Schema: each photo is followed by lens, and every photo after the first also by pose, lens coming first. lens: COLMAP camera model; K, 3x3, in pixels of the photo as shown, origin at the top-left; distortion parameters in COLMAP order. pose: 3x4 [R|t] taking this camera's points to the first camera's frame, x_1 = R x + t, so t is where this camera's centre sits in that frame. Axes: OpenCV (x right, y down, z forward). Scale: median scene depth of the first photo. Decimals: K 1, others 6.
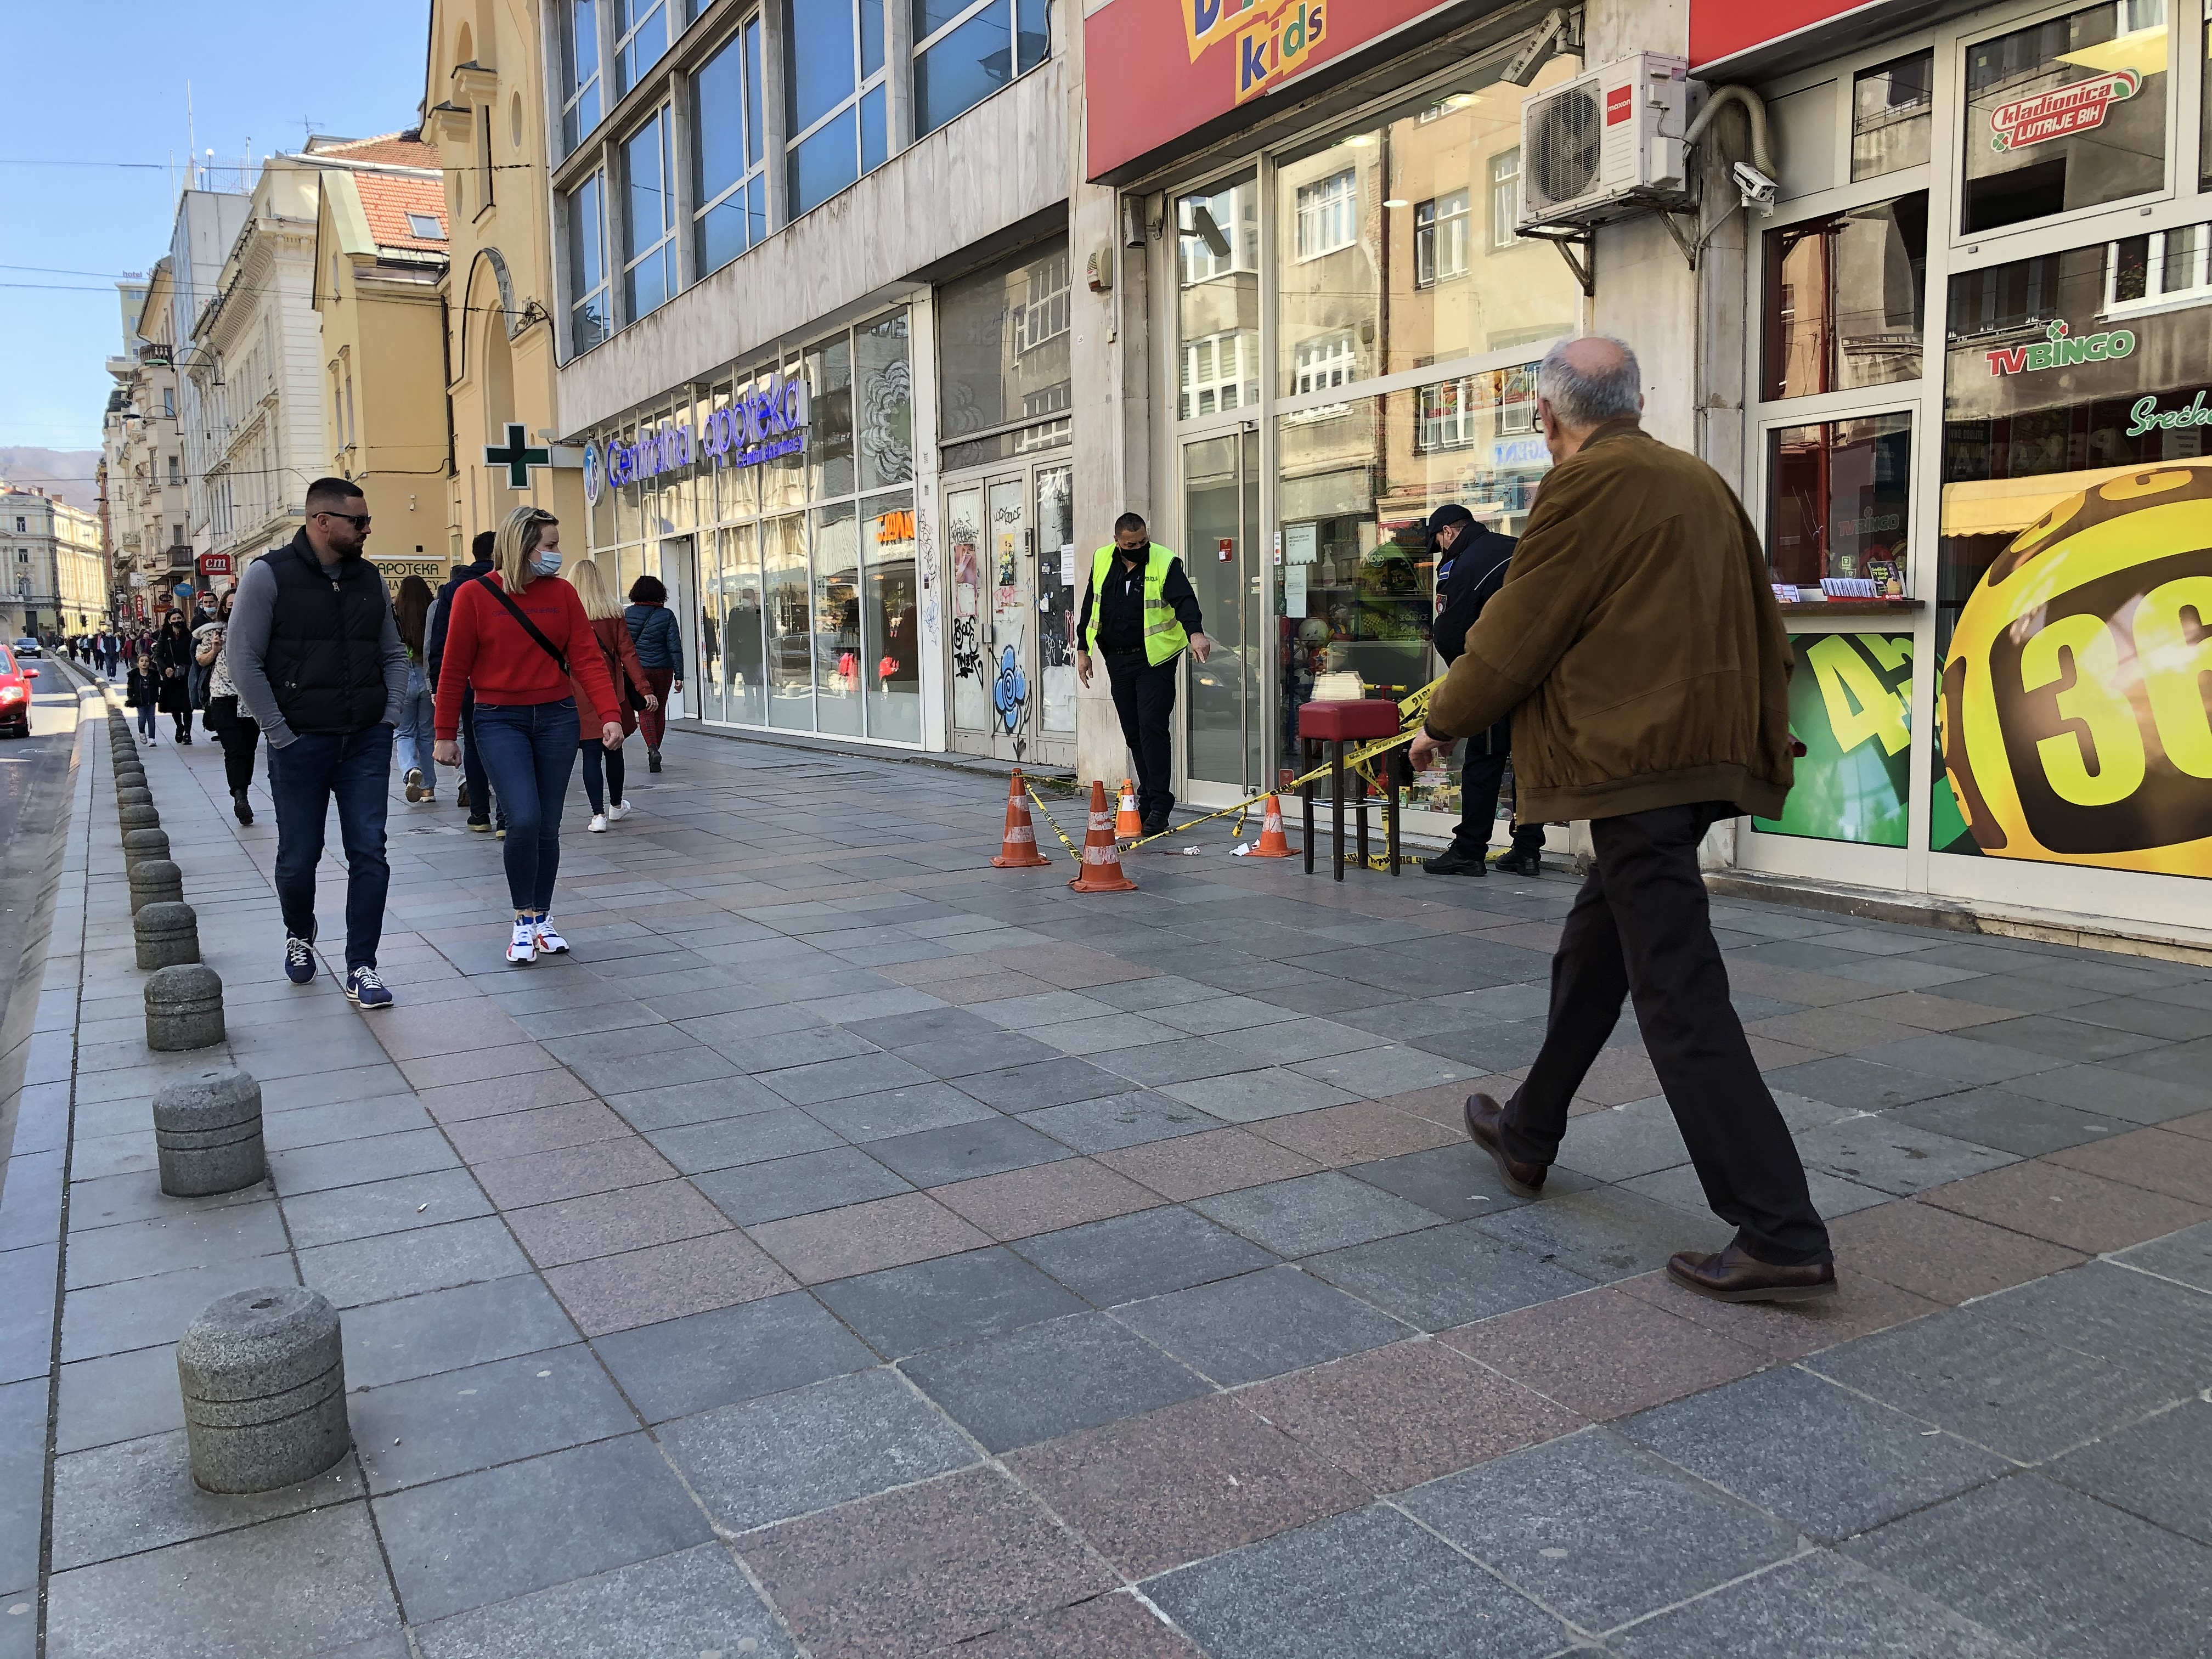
lens RADIAL K [[1798.5, 0, 1111.2], [0, 1798.5, 815.1], [0, 0, 1]] dist [0.023946, -0.012210]
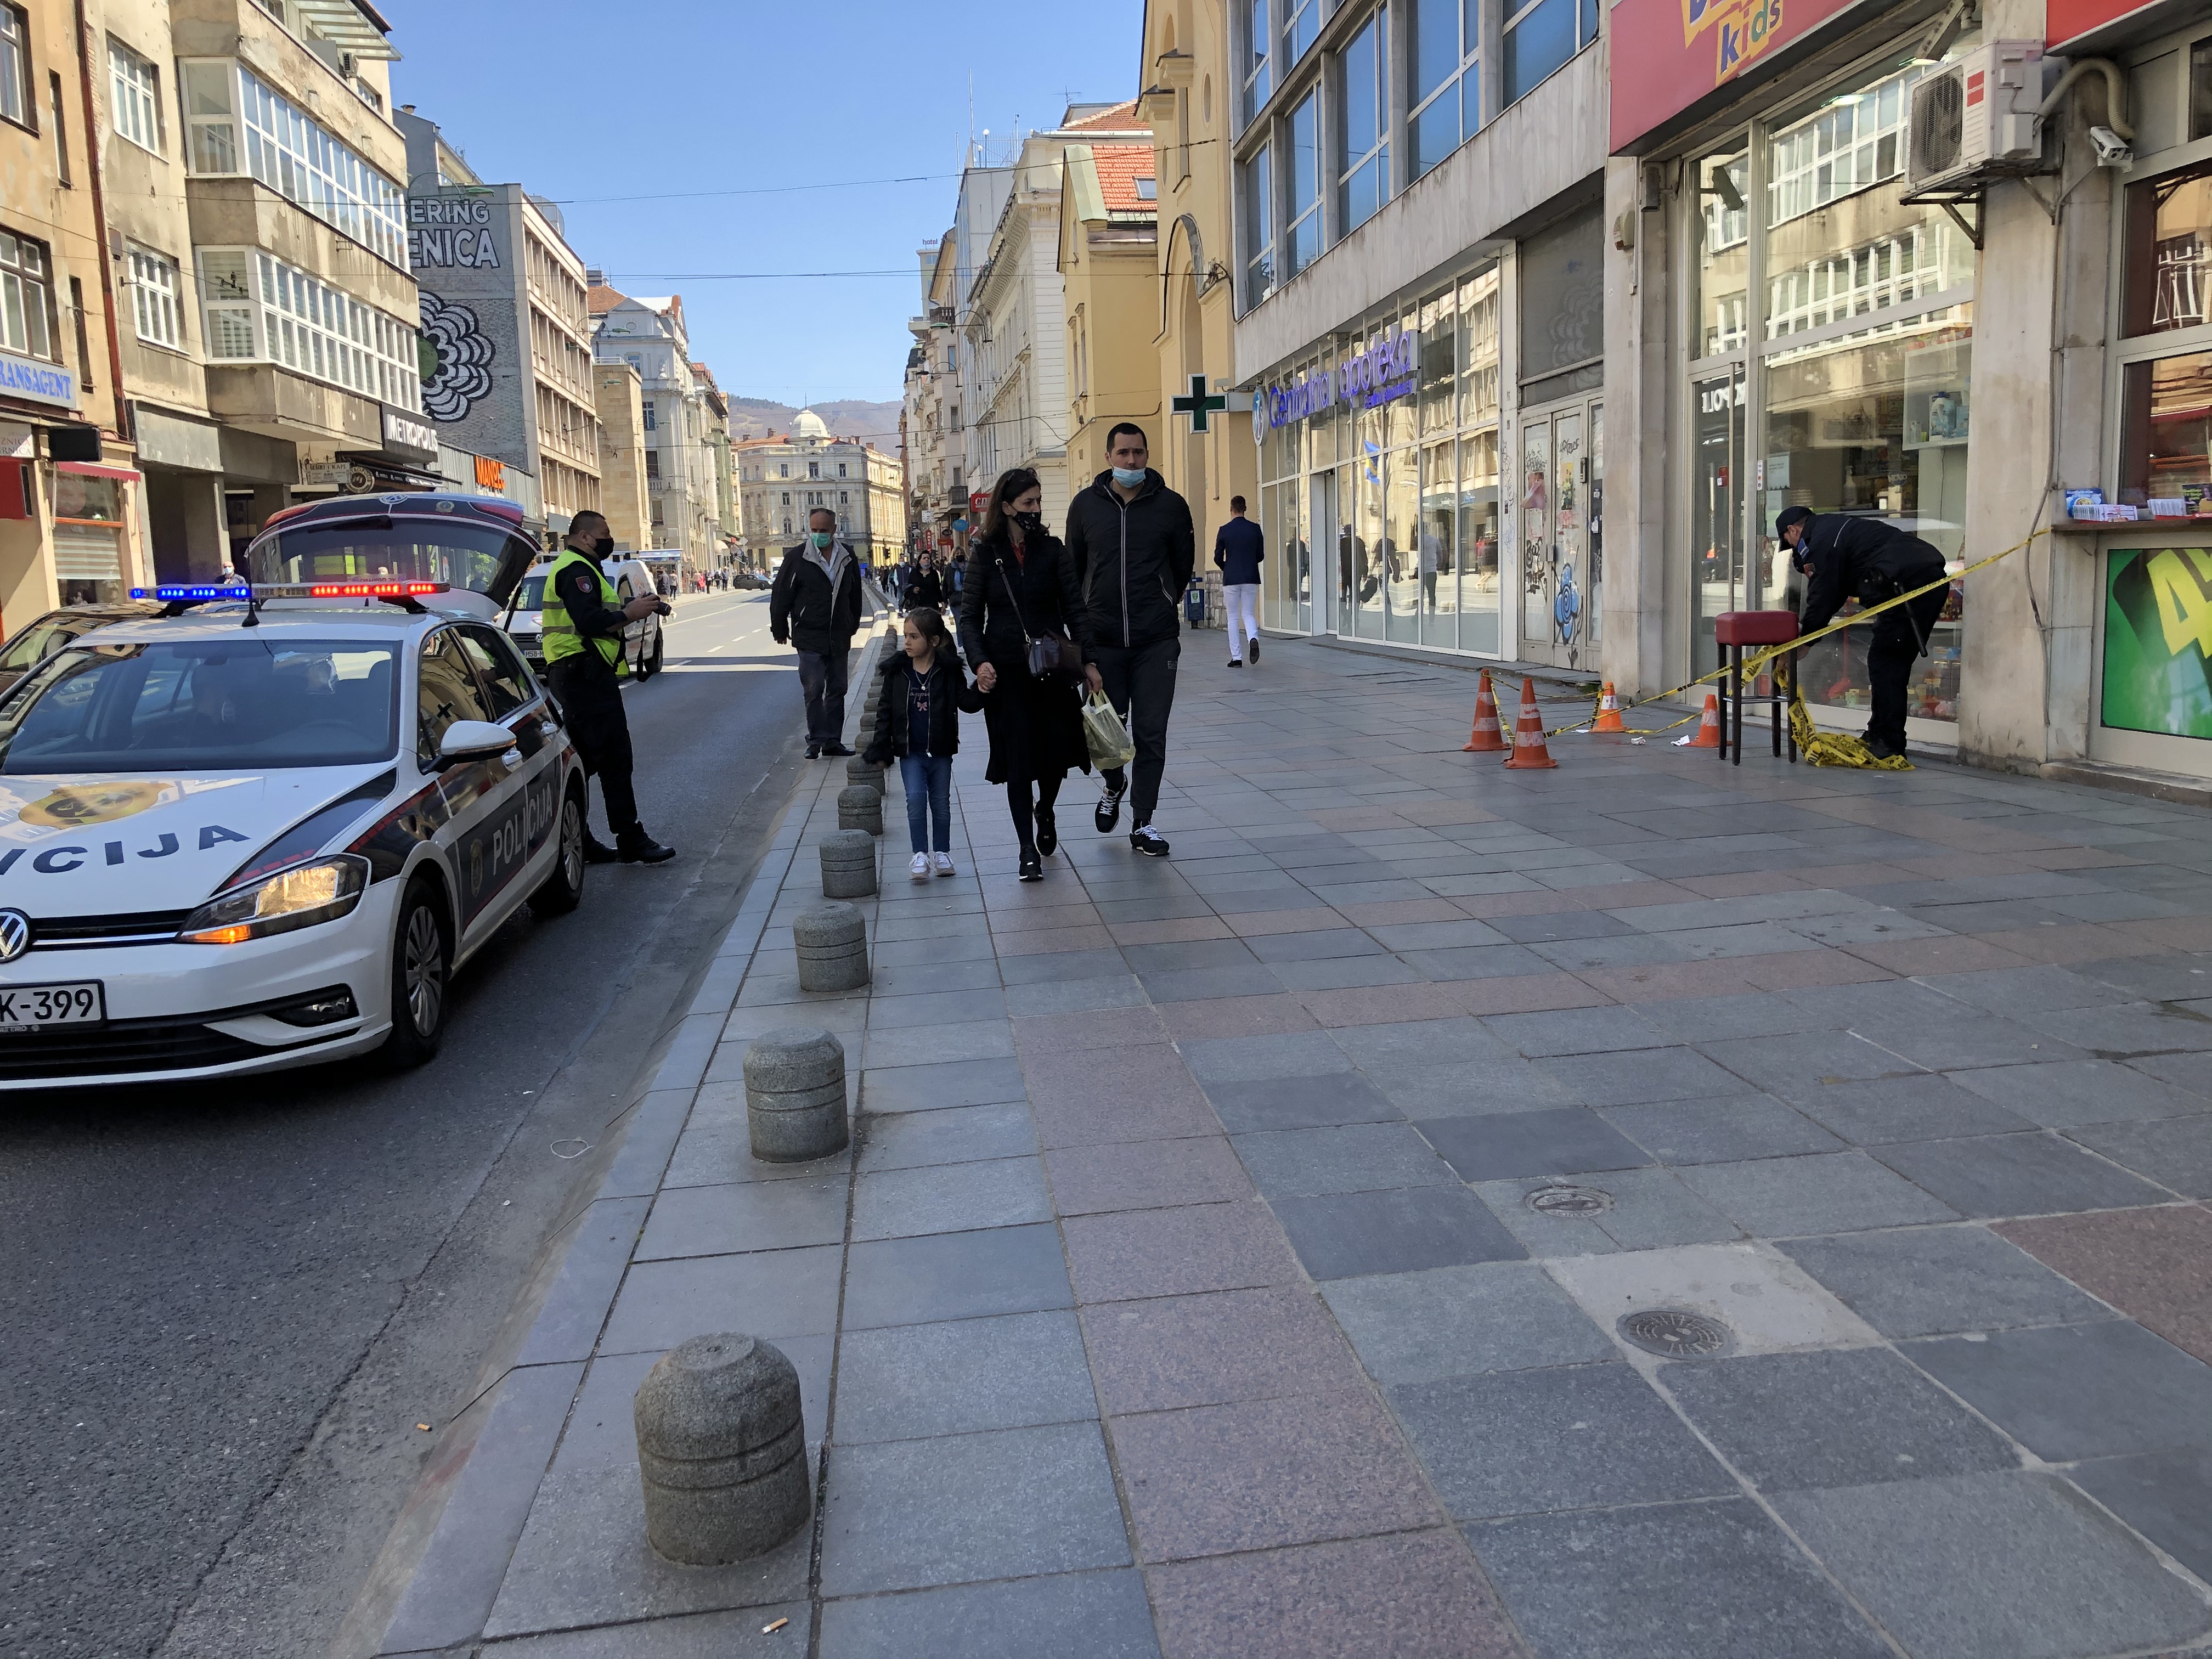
lens RADIAL K [[1798.5, 0, 1122.9], [0, 1798.5, 833.0], [0, 0, 1]] dist [0.023946, -0.012210]
pose [[0.925636, 0.038041, -0.376499, 0.207564], [-0.017149, 0.998129, 0.058689, 0.018880], [0.378027, -0.047868, 0.924556, -0.263162]]
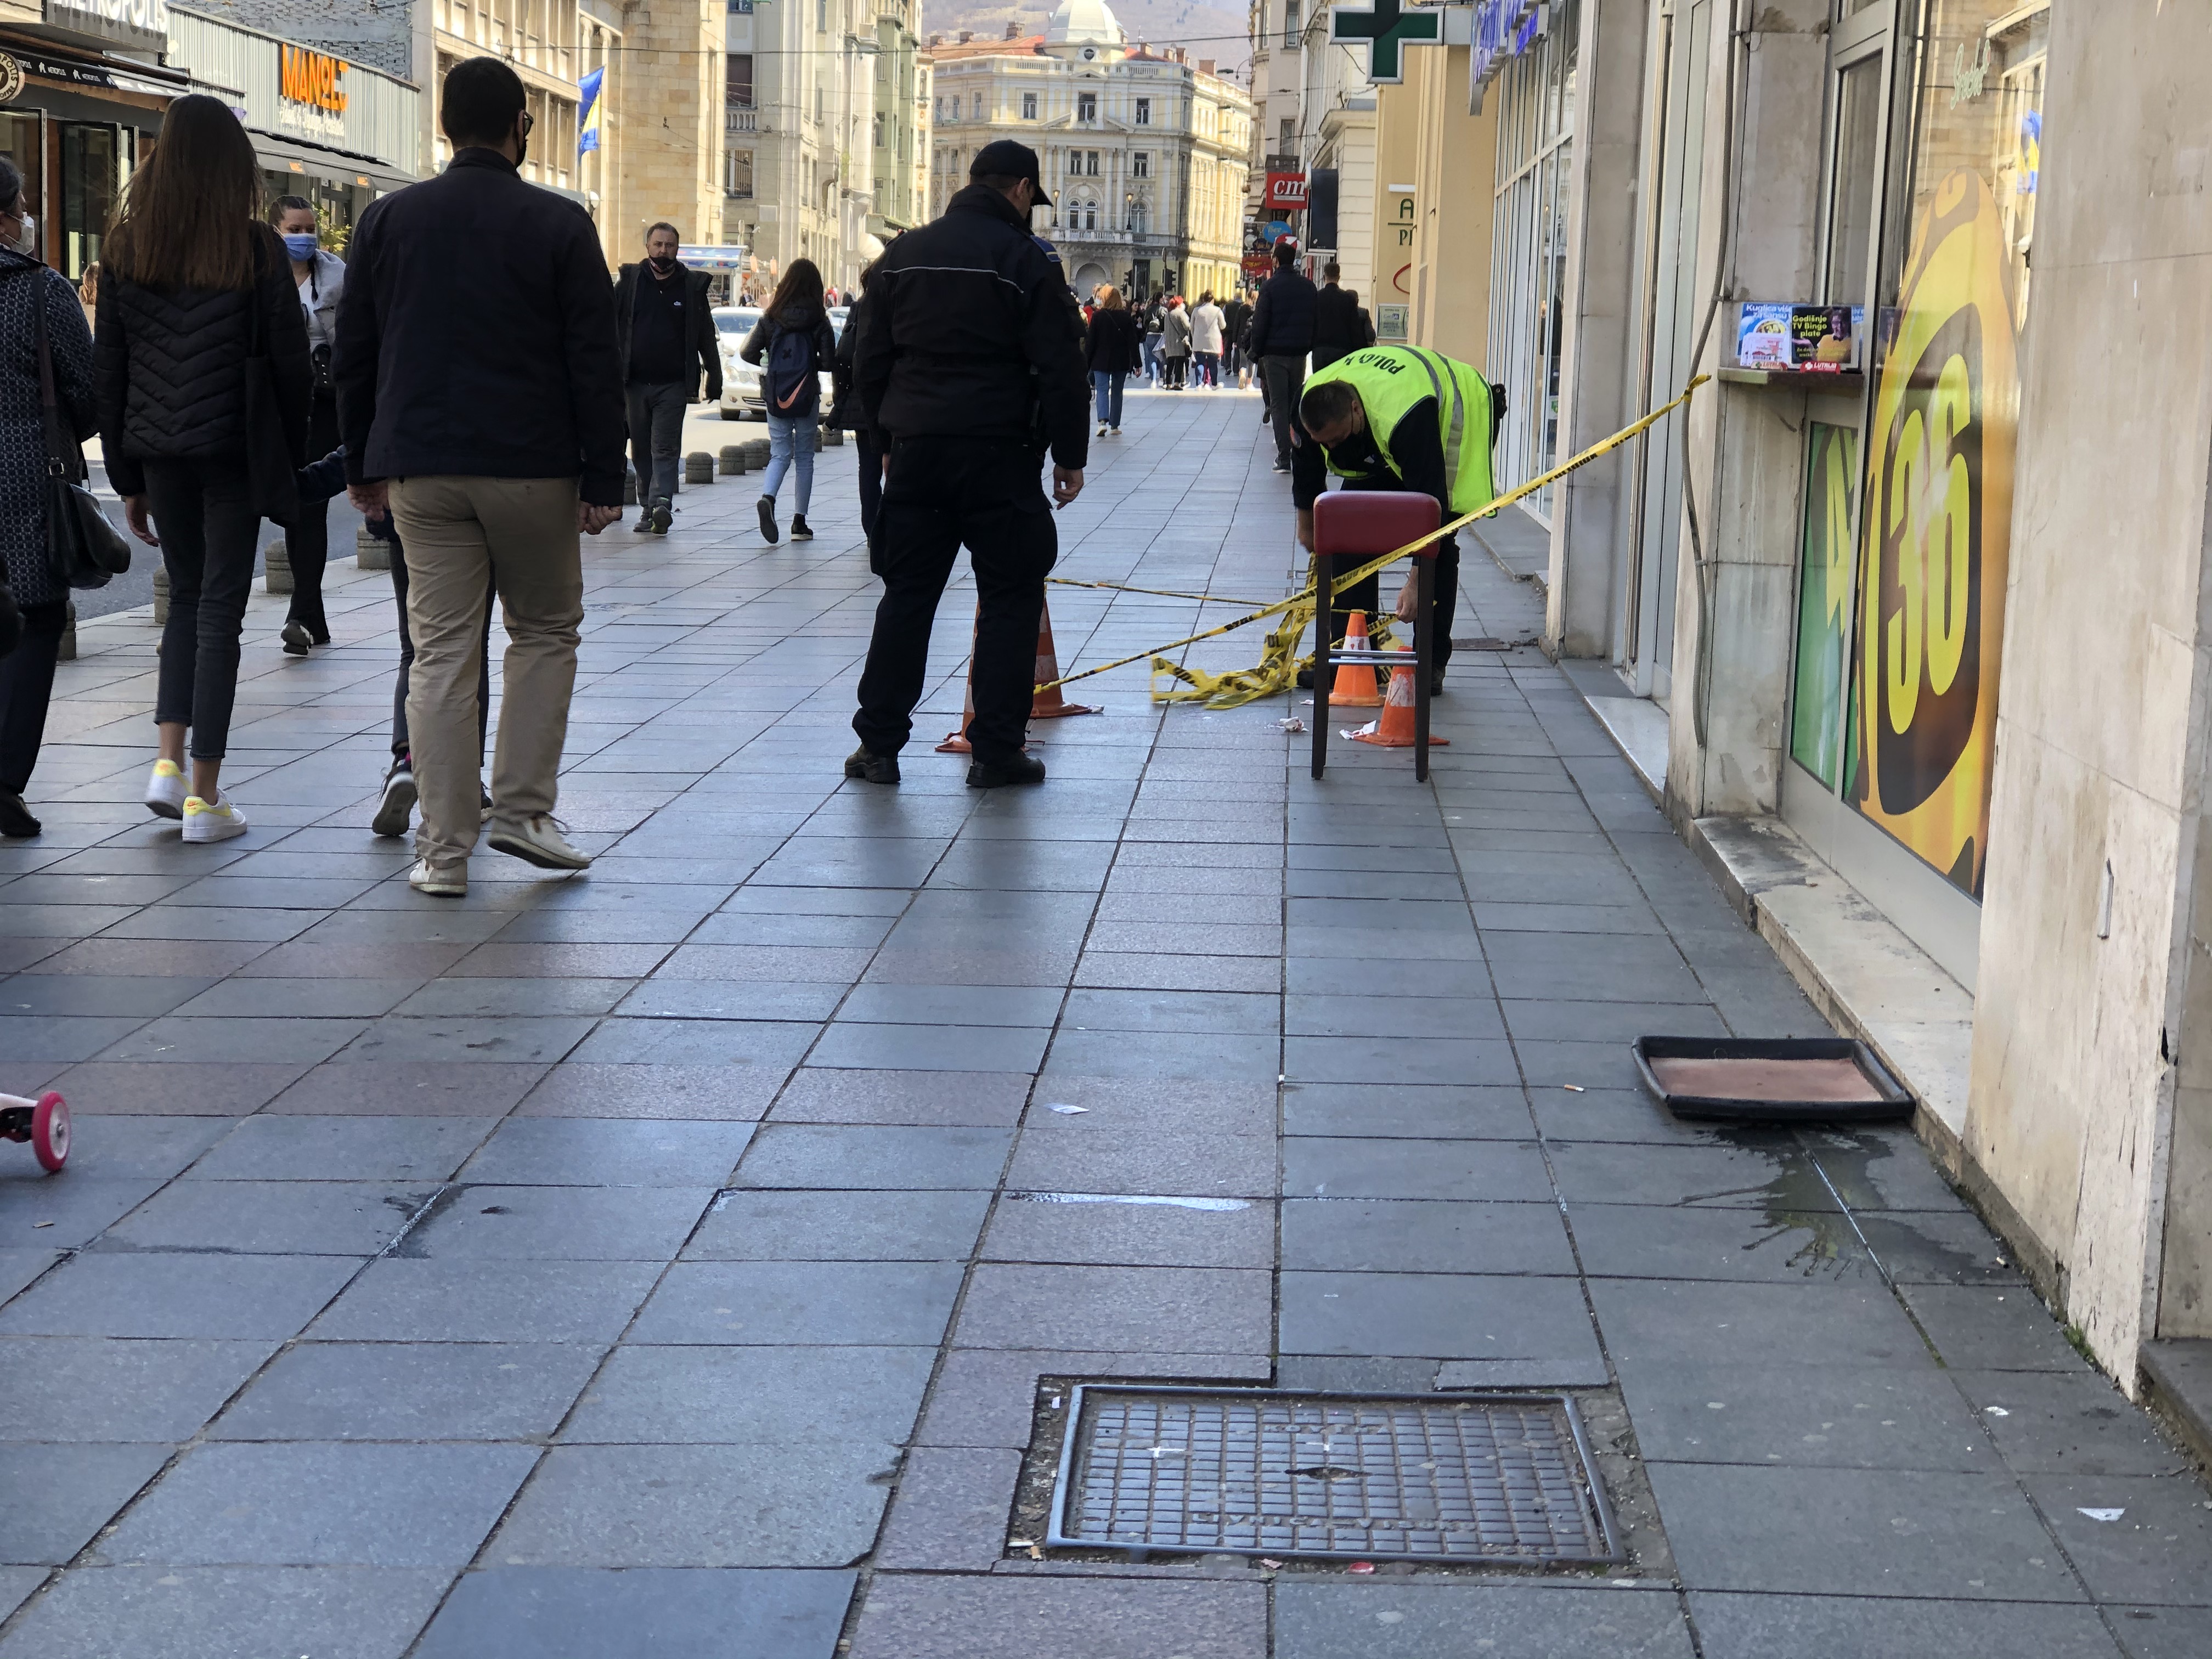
lens RADIAL K [[3544.1, 0, 1105.6], [0, 3544.1, 828.8], [0, 0, 1]] dist [0.136695, 0.000000]
pose [[0.844249, 0.115926, -0.523264, 0.742020], [-0.096272, 0.993249, 0.064721, -0.020113], [0.527234, -0.004265, 0.849709, -0.106242]]
